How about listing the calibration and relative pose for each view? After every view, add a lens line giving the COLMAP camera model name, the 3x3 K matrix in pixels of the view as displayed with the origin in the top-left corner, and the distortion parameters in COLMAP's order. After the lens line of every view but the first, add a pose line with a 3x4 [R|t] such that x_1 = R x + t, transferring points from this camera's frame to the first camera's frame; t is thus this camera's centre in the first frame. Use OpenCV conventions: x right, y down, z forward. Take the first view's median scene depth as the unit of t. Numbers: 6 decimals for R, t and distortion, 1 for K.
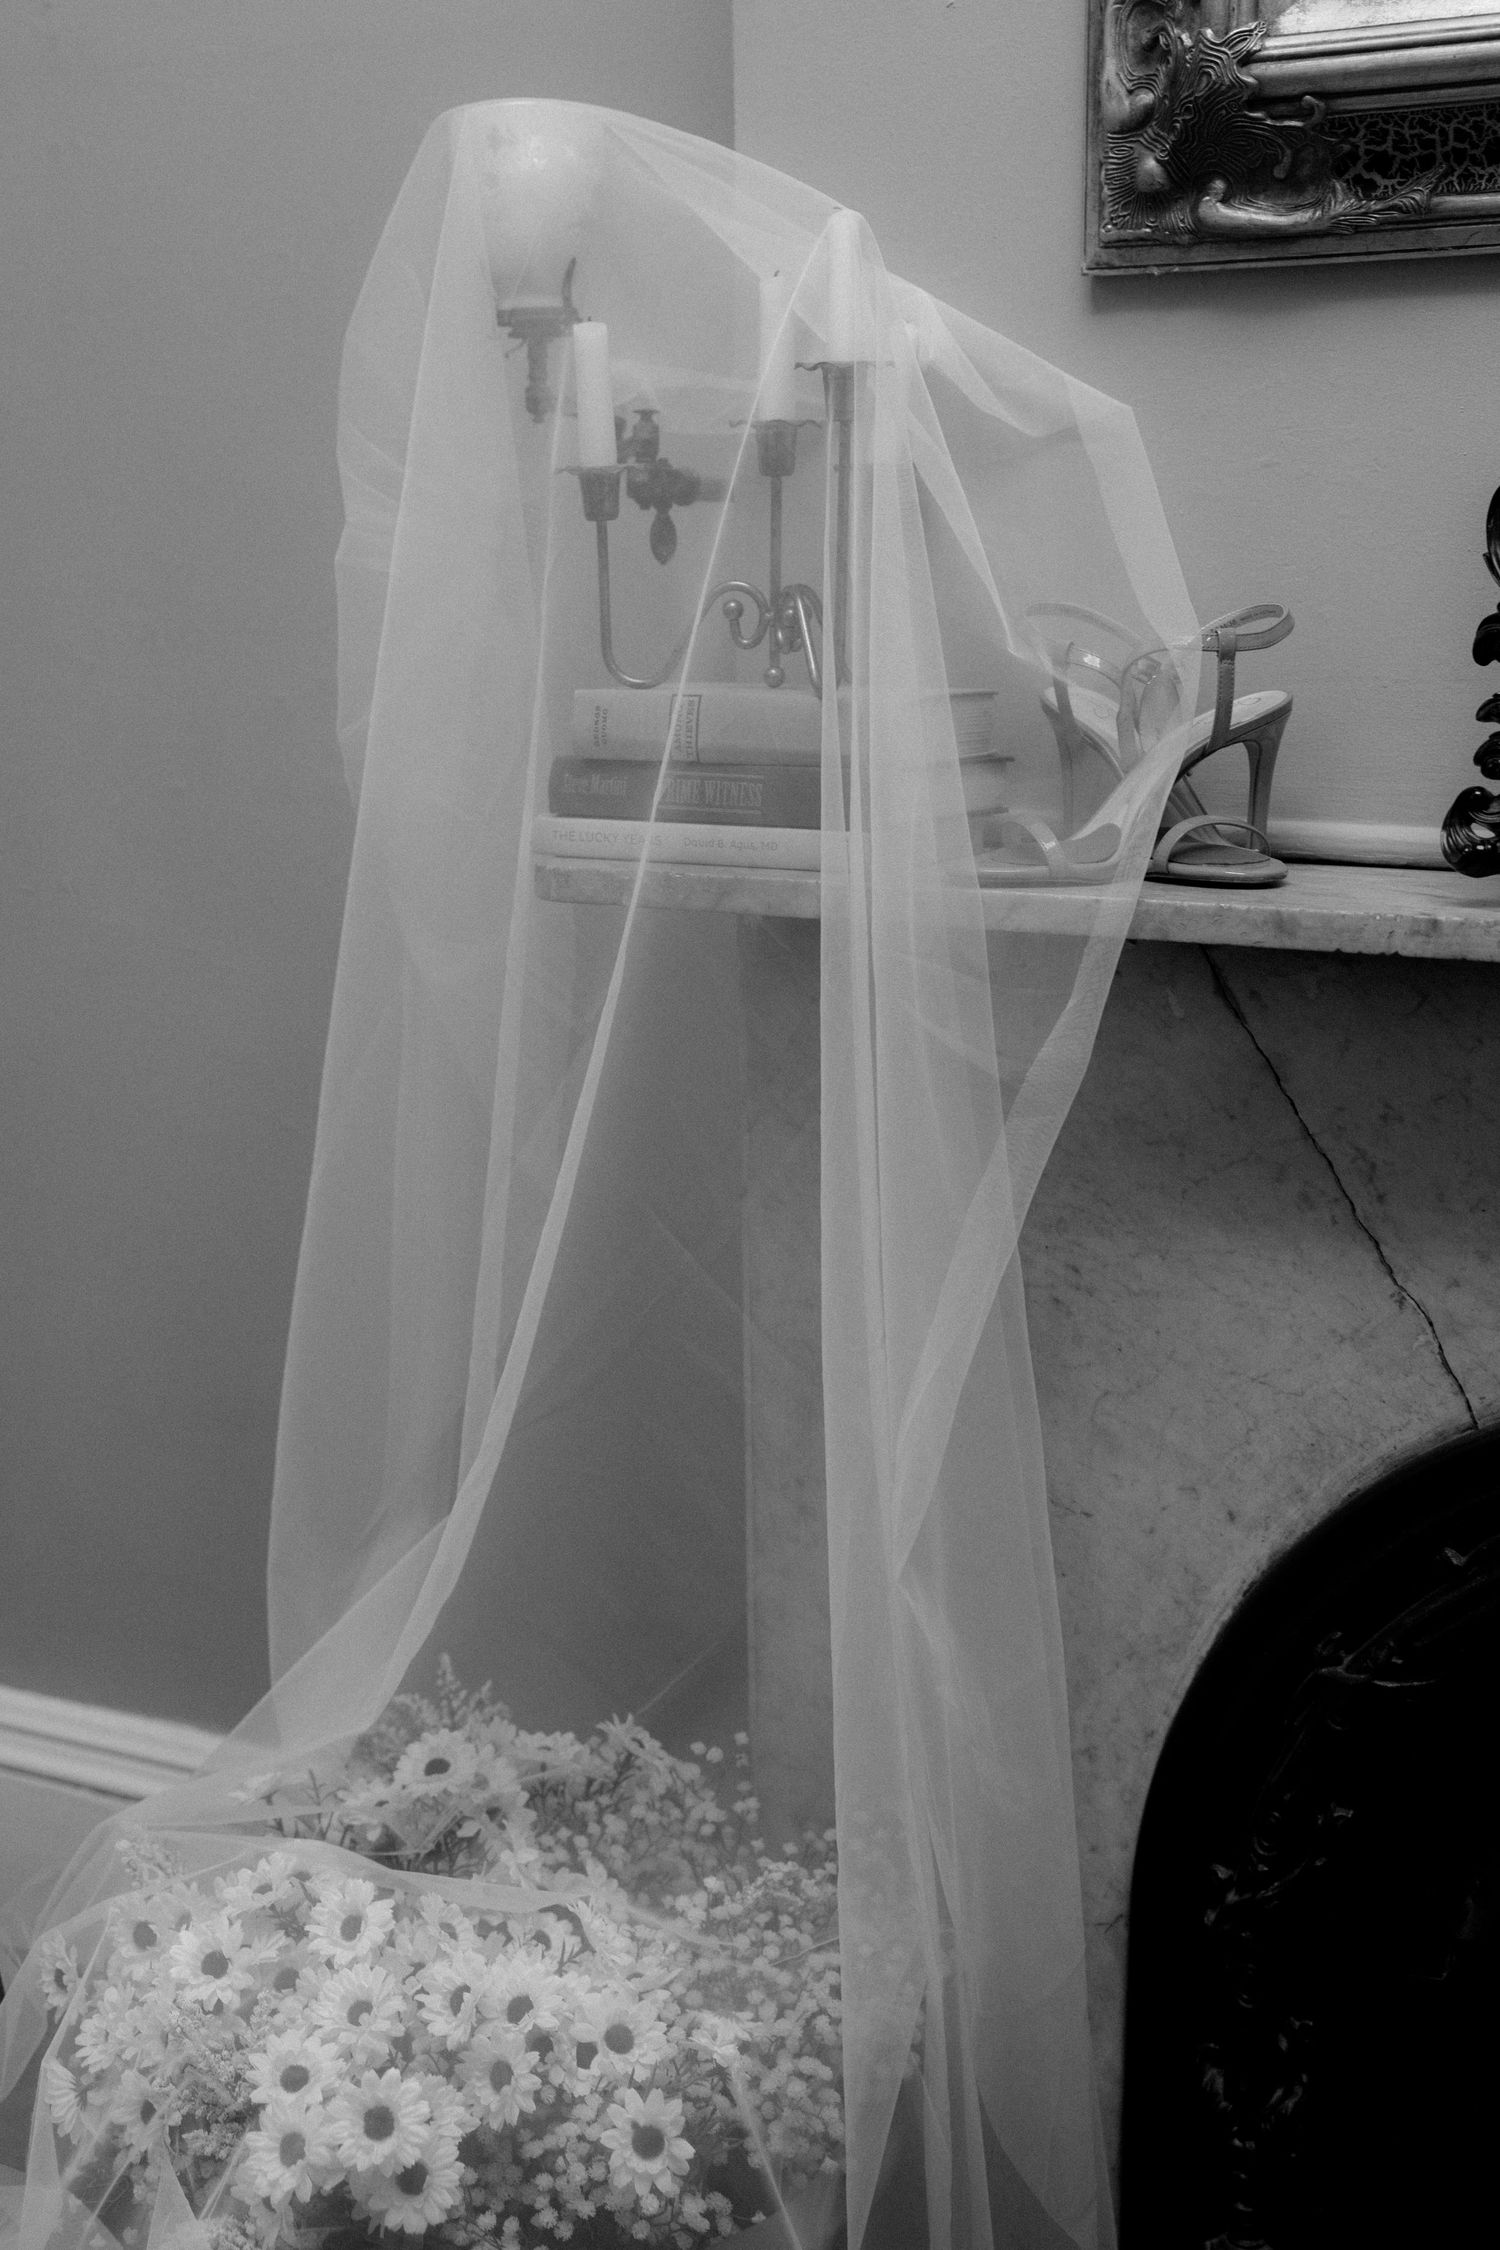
lens RADIAL K [[2465.9, 0, 715.3], [0, 2465.9, 1126.9], [0, 0, 1]] dist [0.017459, 0.011664]
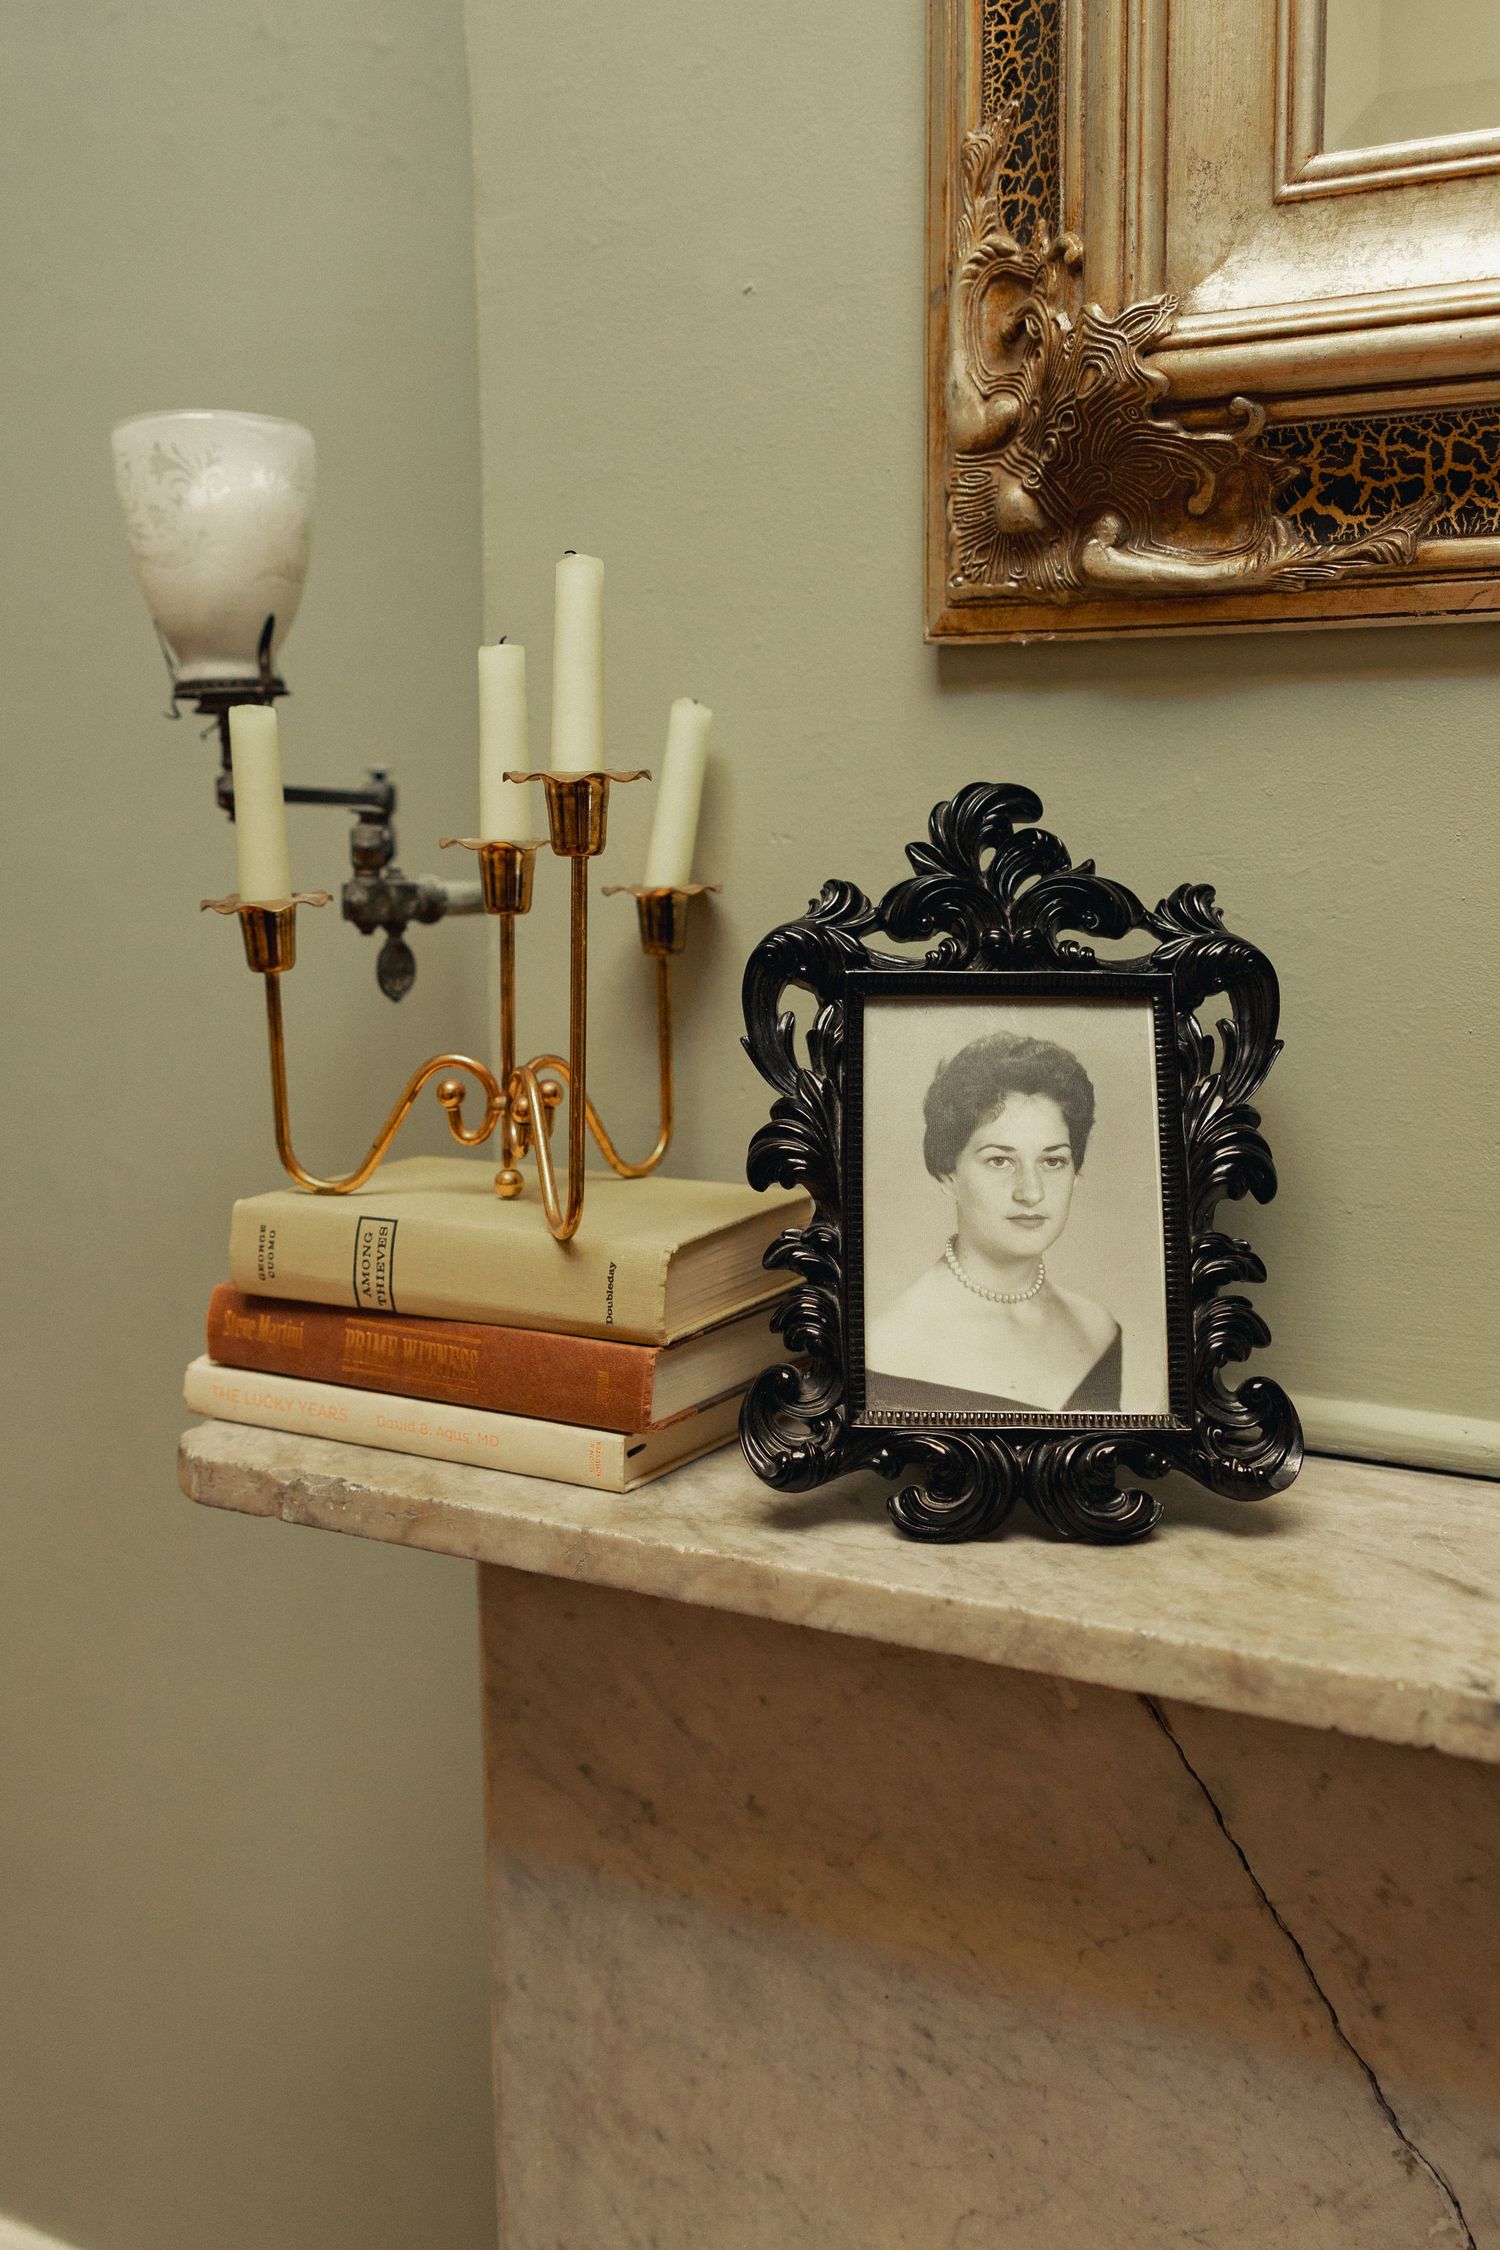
lens RADIAL K [[1739.3, 0, 750.0], [0, 1739.3, 1125.0], [0, 0, 1]] dist [0.009513, -0.003470]
pose [[0.999702, -0.002669, 0.024280, 0.087644], [0.003729, 0.999037, -0.043725, -0.187567], [-0.024140, 0.043802, 0.998749, 0.514086]]
